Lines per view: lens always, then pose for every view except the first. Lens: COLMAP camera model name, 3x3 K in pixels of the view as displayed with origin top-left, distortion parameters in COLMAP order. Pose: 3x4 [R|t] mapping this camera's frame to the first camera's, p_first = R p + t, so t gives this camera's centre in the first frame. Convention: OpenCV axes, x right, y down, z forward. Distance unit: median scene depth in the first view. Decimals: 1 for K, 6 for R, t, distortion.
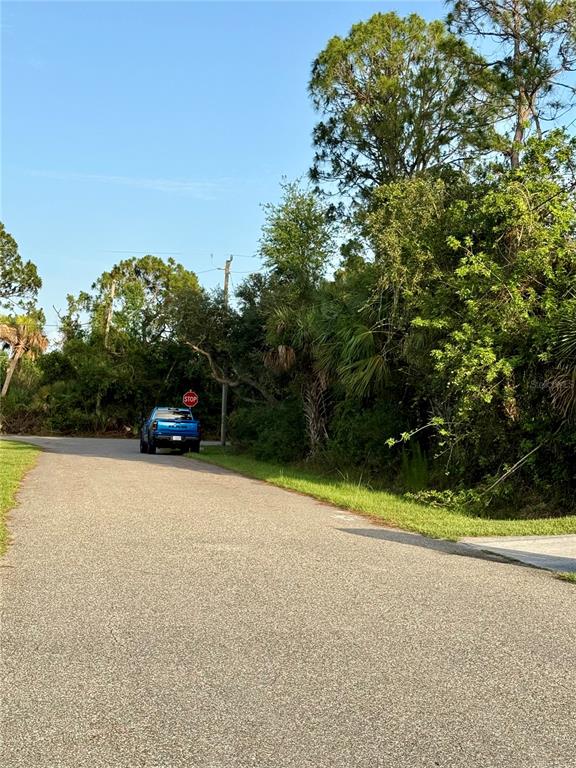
lens RADIAL K [[1363.0, 0, 295.8], [0, 1363.0, 378.4], [0, 0, 1]] dist [0.157624, 0.000000]
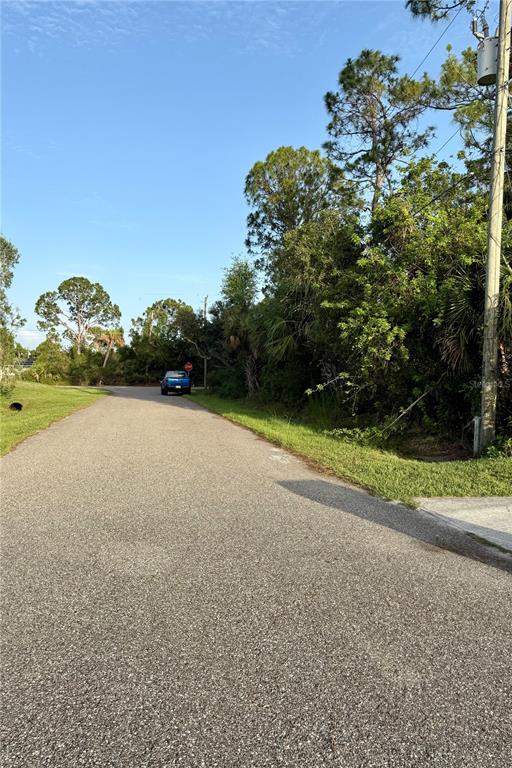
lens RADIAL K [[558.2, 0, 222.8], [0, 558.2, 388.7], [0, 0, 1]] dist [0.044861, -0.046780]
pose [[0.999149, -0.021627, -0.035110, 0.001552], [0.023486, 0.998296, 0.053425, 0.006443], [0.033895, -0.054204, 0.997954, 0.235315]]
